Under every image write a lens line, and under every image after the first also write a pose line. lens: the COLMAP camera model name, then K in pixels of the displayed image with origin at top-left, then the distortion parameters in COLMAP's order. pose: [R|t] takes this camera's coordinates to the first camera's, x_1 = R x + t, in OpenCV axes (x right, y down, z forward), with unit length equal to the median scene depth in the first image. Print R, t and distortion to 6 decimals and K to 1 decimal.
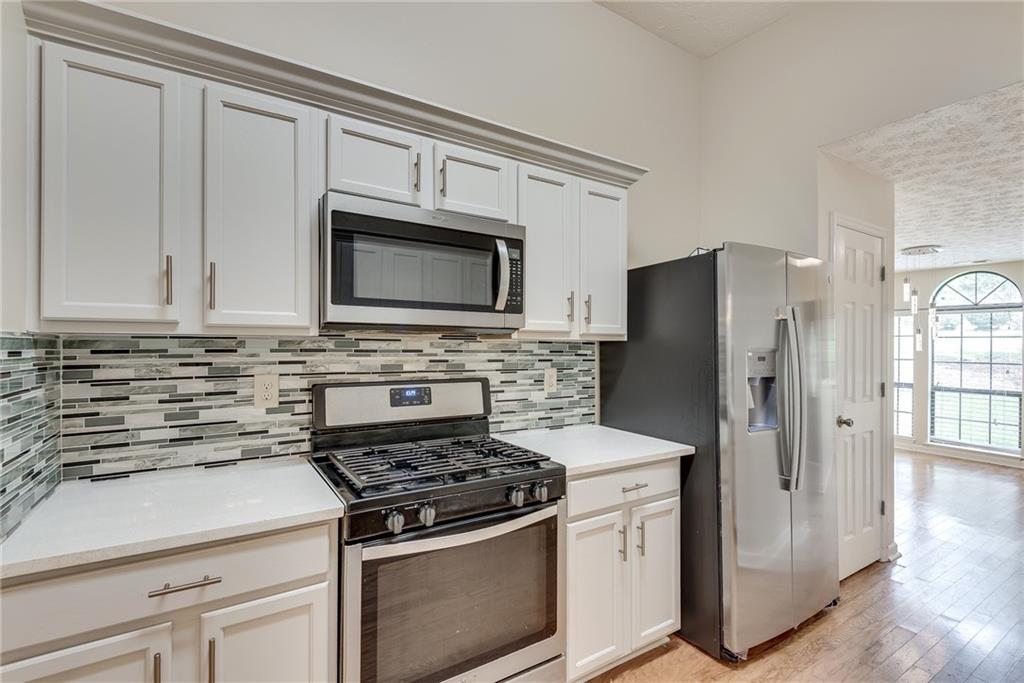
lens RADIAL K [[468.1, 0, 518.0], [0, 468.1, 341.7], [0, 0, 1]] dist [0.022355, -0.008878]
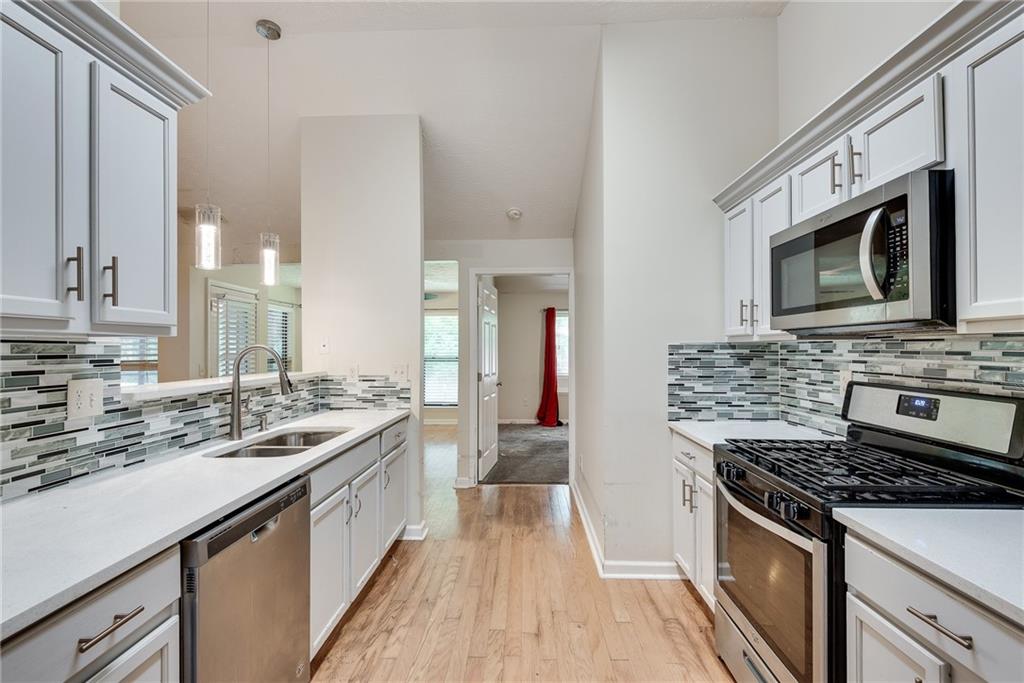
lens RADIAL K [[468.1, 0, 508.8], [0, 468.1, 341.9], [0, 0, 1]] dist [0.022355, -0.008878]
pose [[-0.568172, -0.018835, -0.822695, 0.927480], [-0.001663, 0.999762, -0.021741, 0.021191], [0.822908, -0.010985, -0.568068, 0.911434]]
